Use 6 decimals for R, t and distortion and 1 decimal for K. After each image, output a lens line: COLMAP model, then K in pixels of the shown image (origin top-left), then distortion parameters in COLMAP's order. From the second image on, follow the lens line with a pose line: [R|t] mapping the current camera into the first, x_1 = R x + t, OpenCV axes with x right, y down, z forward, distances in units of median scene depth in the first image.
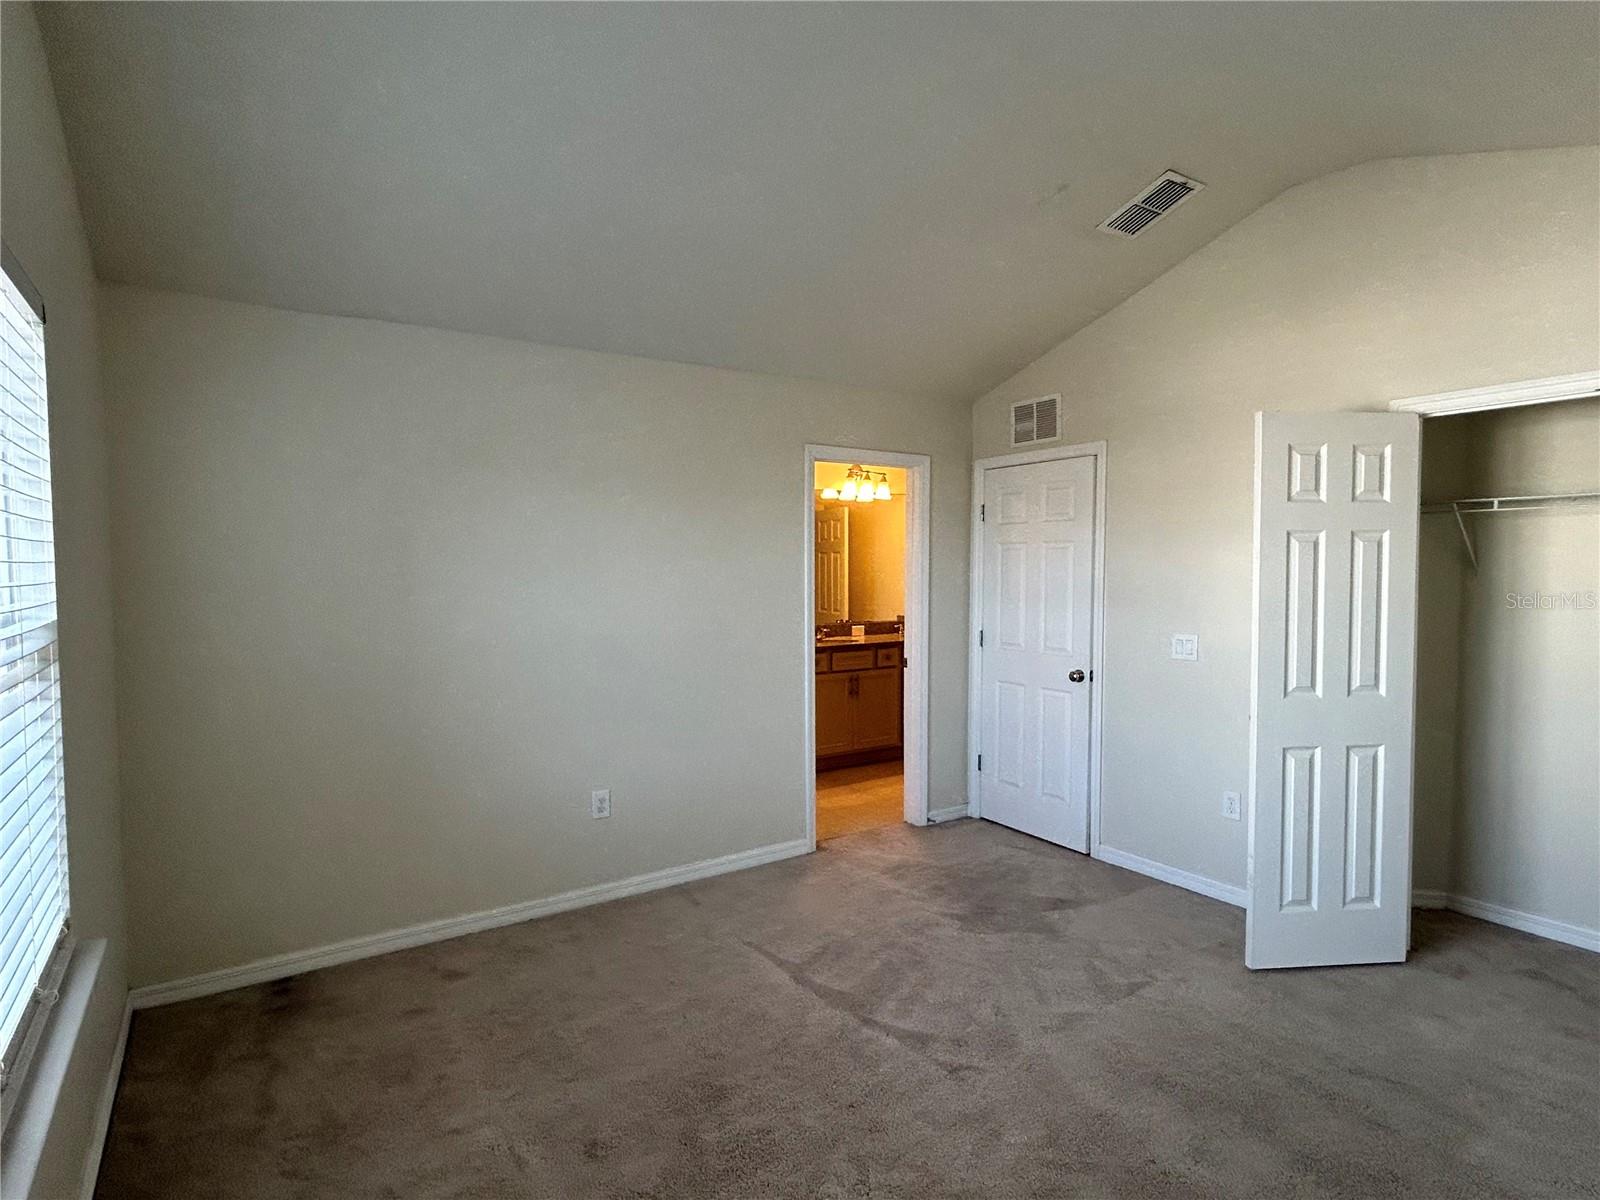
lens RADIAL K [[838.4, 0, 799.9], [0, 838.4, 600.0], [0, 0, 1]] dist [-0.000027, 0.000000]
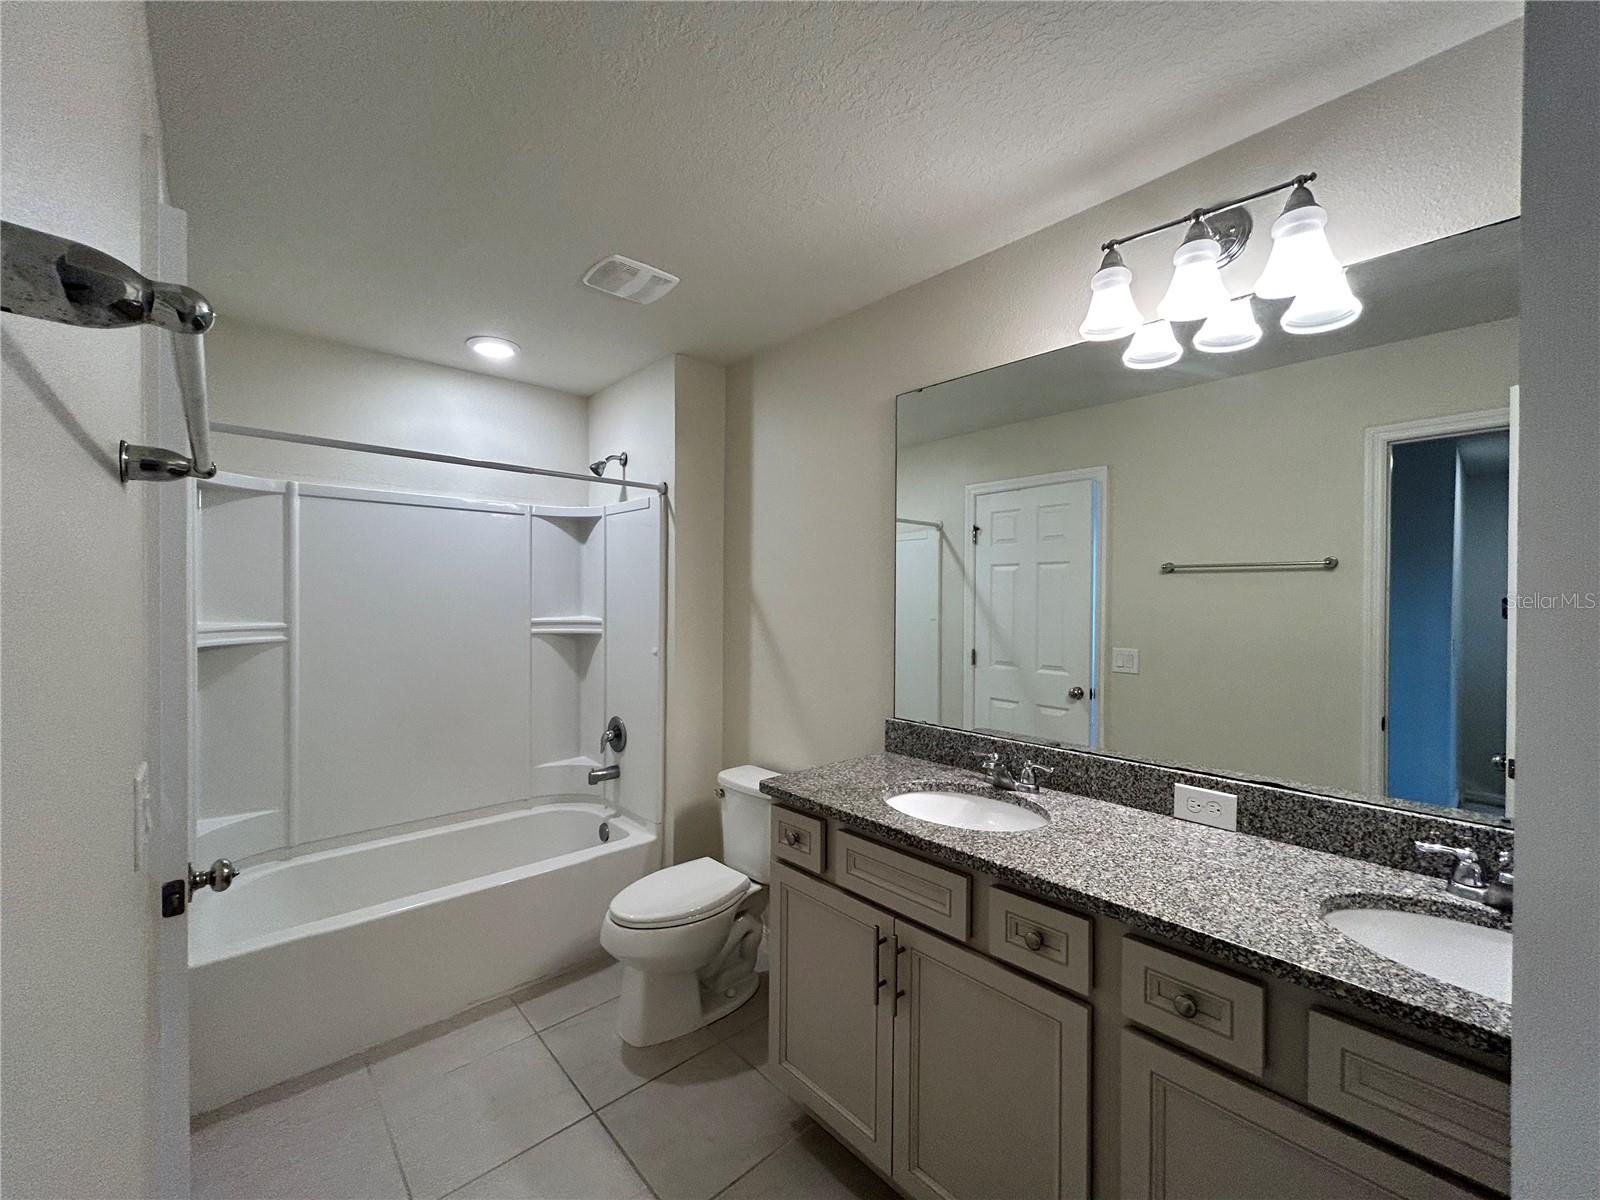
lens RADIAL K [[647.5, 0, 799.8], [0, 647.5, 588.7], [0, 0, 1]] dist [-0.001782, -0.000140]
pose [[0.136117, 0.010023, -0.990642, 0.284116], [-0.037849, 0.999271, 0.004910, -0.032424], [0.989970, 0.036827, 0.136397, 0.909807]]
